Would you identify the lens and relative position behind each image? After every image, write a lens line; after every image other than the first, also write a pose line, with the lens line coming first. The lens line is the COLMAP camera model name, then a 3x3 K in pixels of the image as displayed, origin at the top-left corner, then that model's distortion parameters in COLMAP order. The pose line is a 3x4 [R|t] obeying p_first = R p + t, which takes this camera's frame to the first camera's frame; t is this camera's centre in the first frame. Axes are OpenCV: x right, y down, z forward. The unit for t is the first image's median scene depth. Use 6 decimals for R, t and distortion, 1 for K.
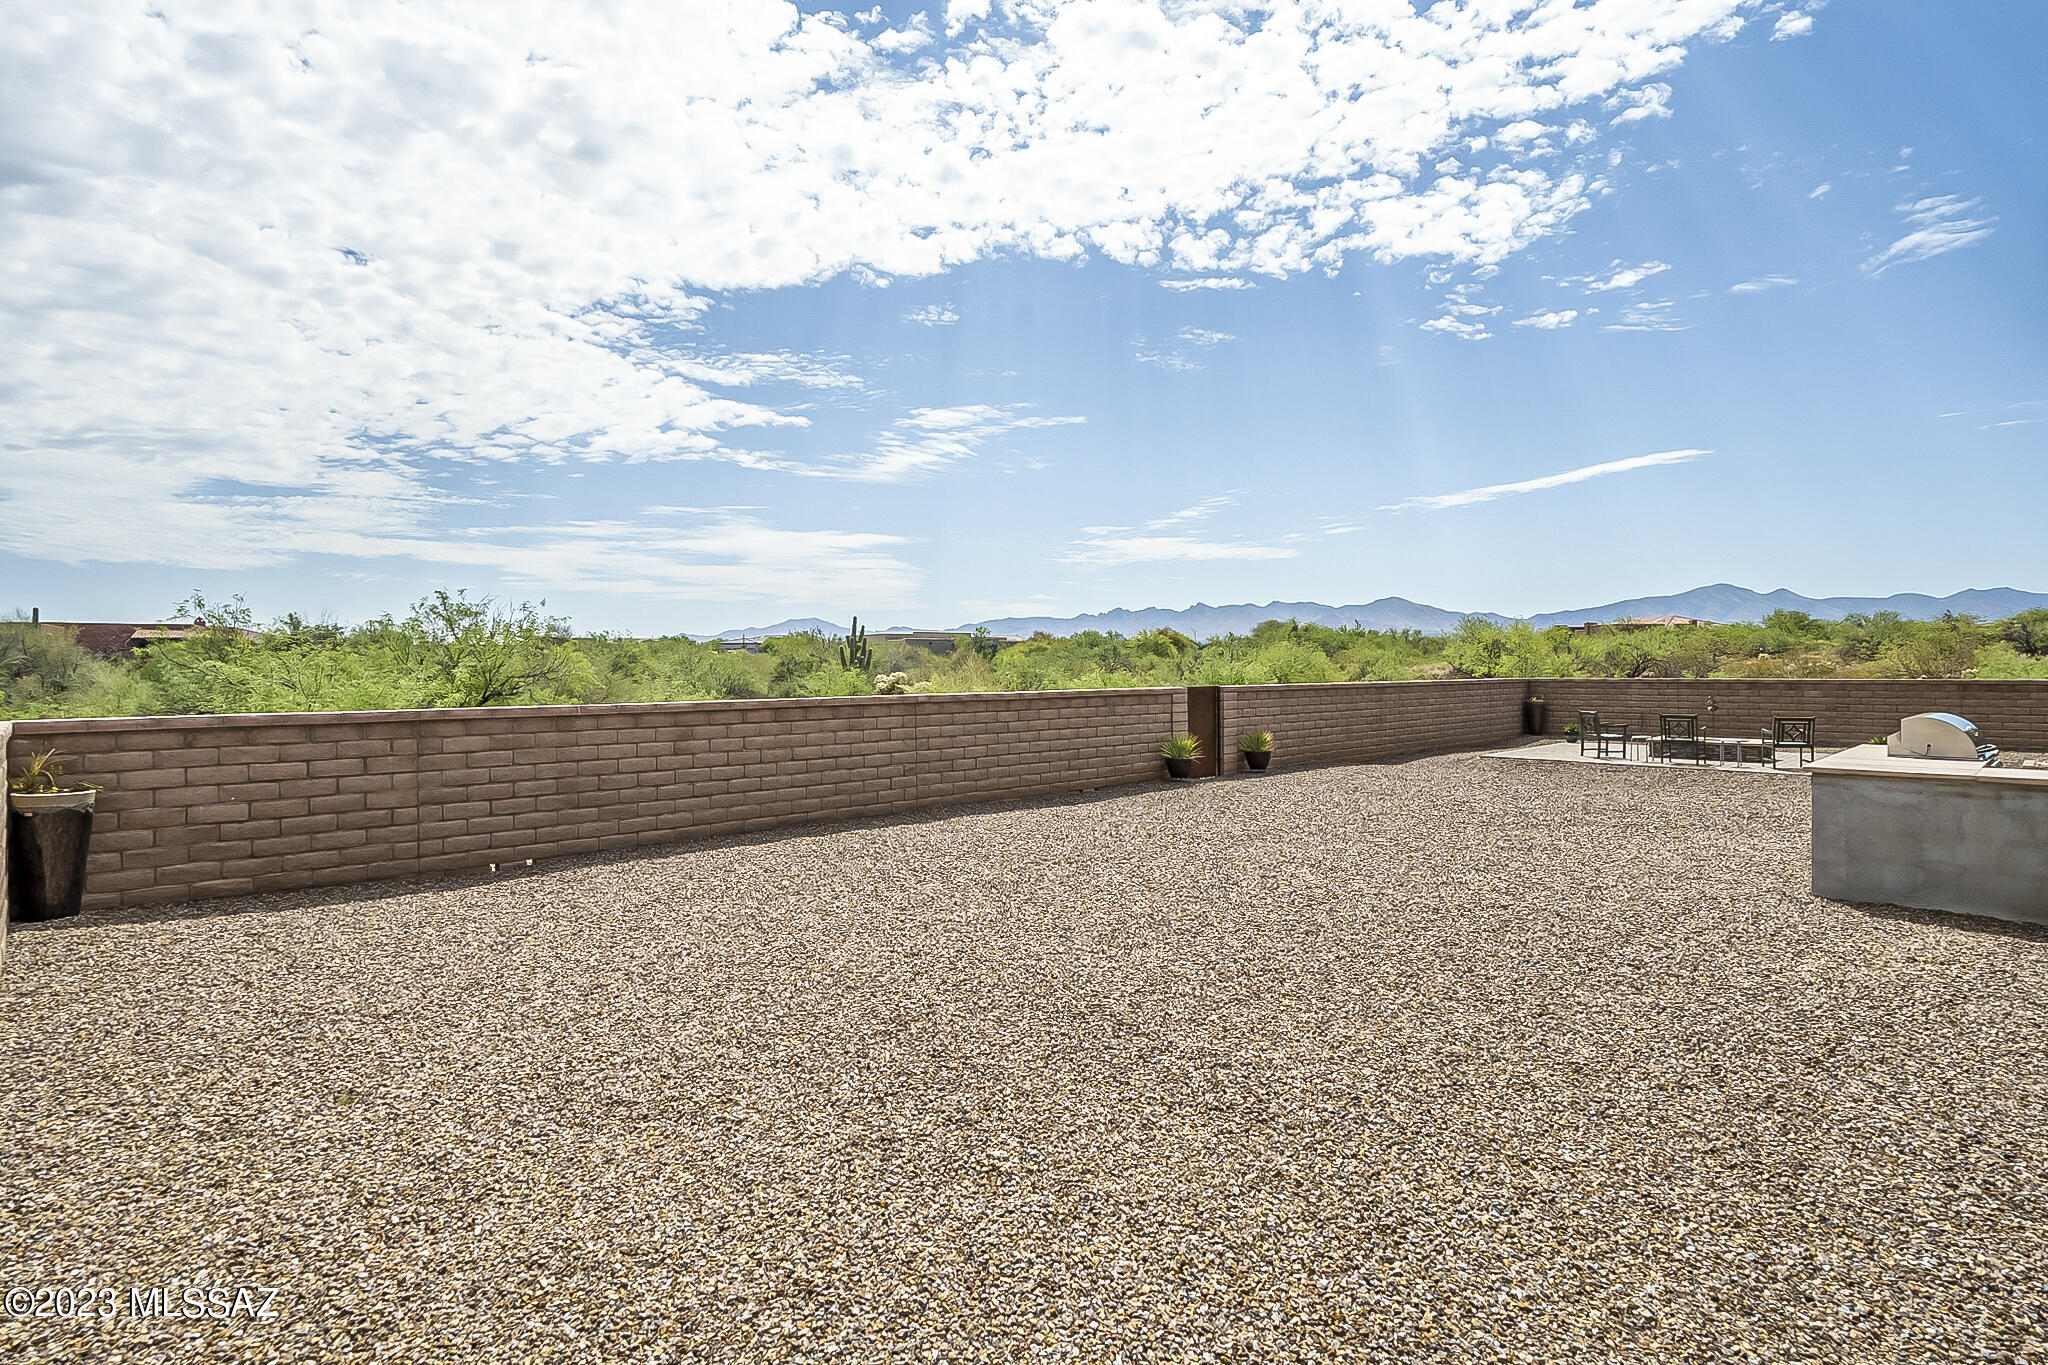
lens RADIAL K [[1056.5, 0, 1022.1], [0, 1056.5, 676.3], [0, 0, 1]] dist [-0.003006, 0.000566]
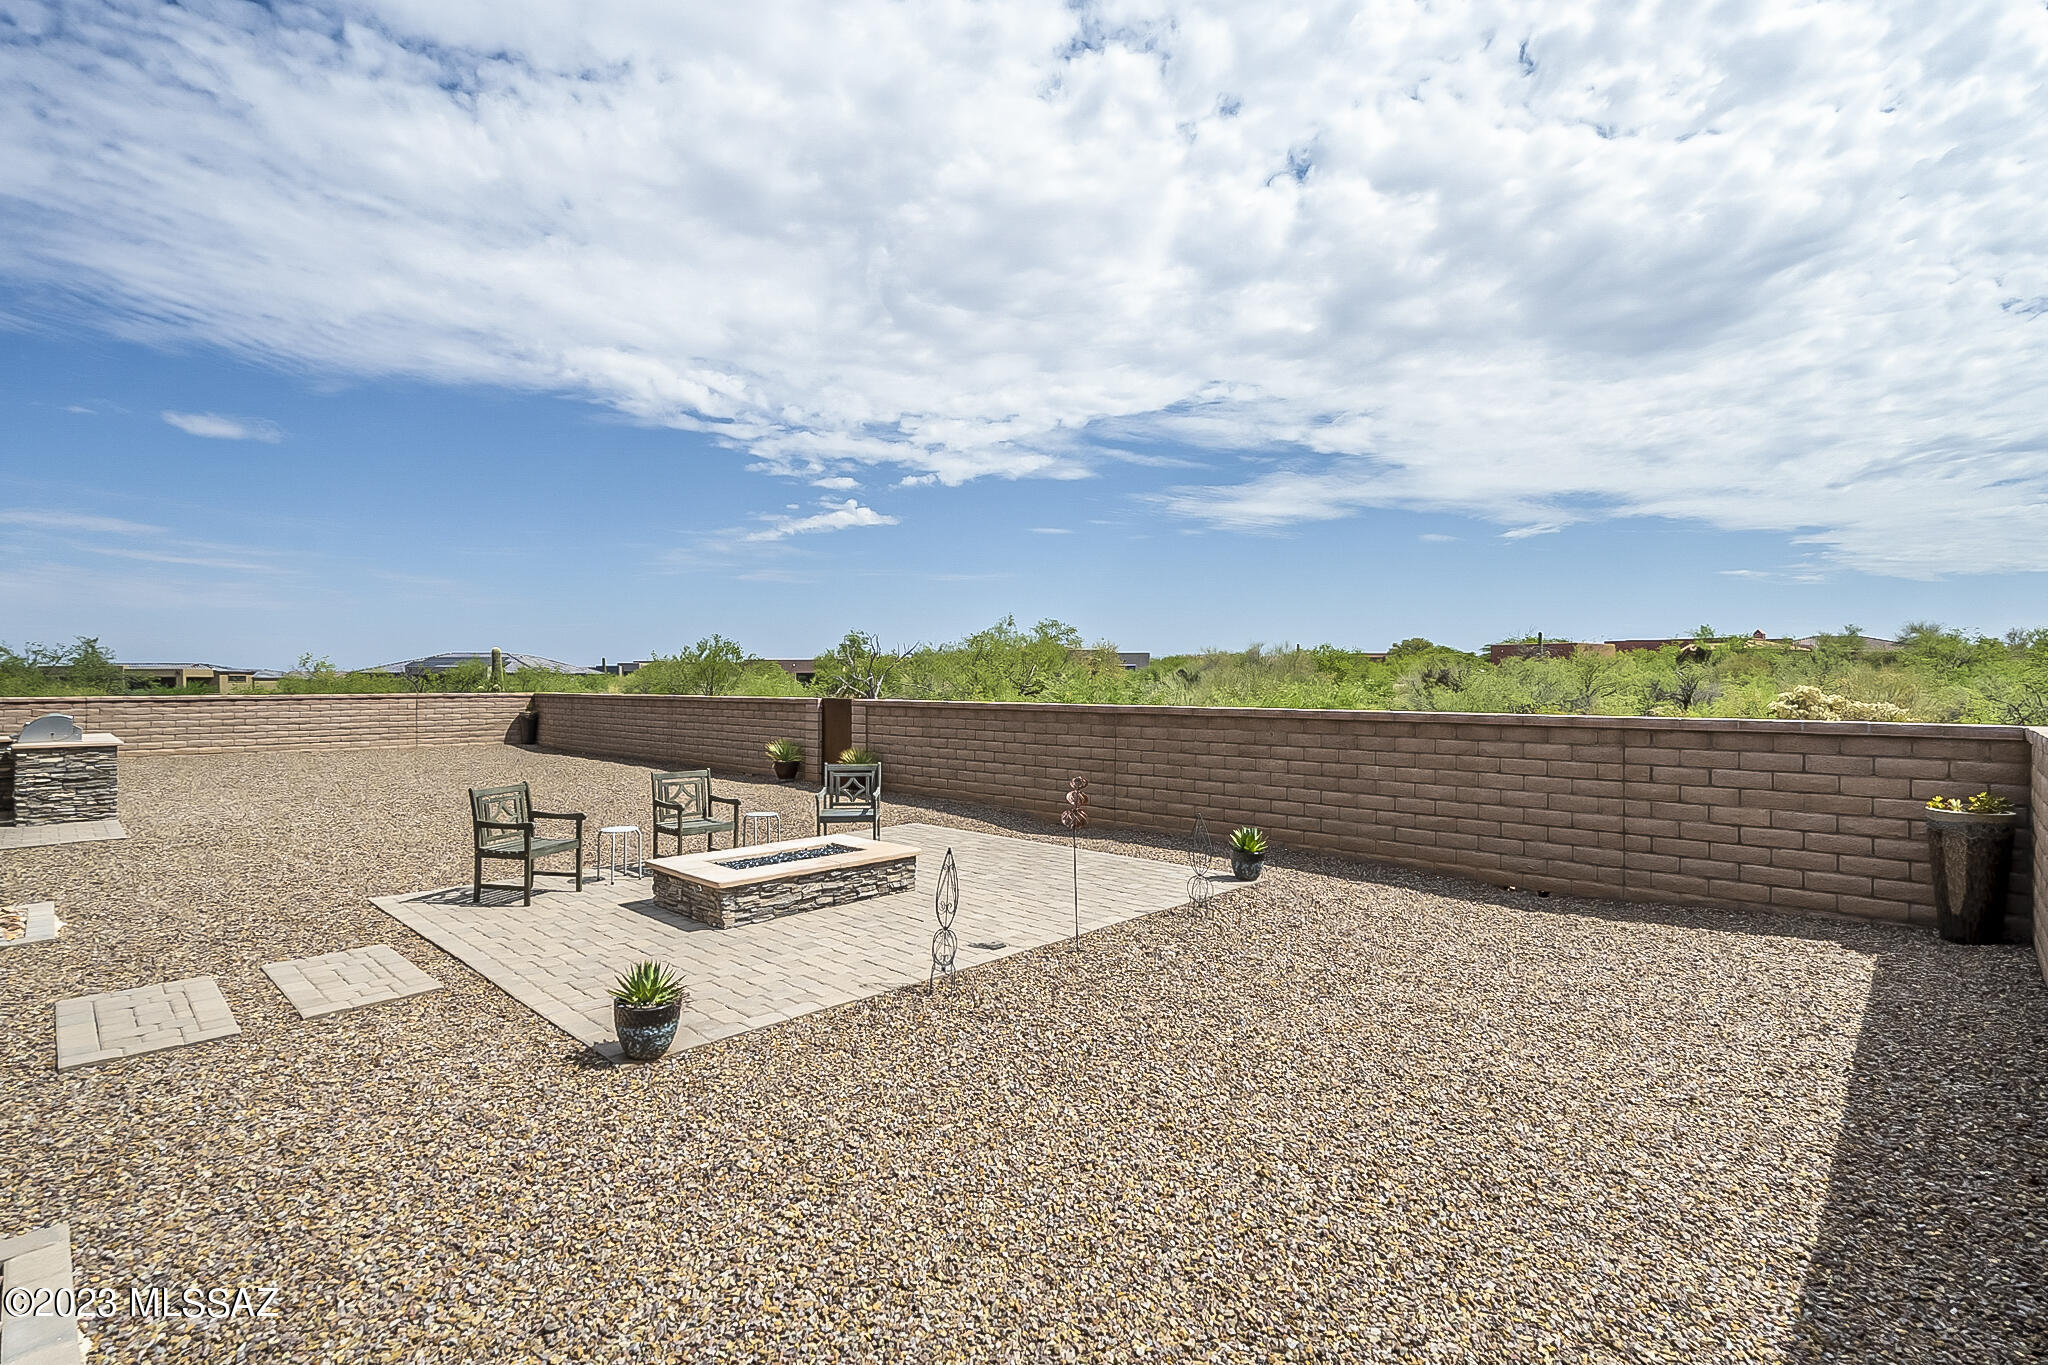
lens RADIAL K [[990.8, 0, 1027.8], [0, 990.8, 680.3], [0, 0, 1]] dist [-0.002678, 0.000041]
pose [[0.014012, 0.005724, -0.999885, 0.737357], [-0.009591, 0.999938, 0.005590, -0.009812], [0.999856, 0.009512, 0.014066, 0.764596]]
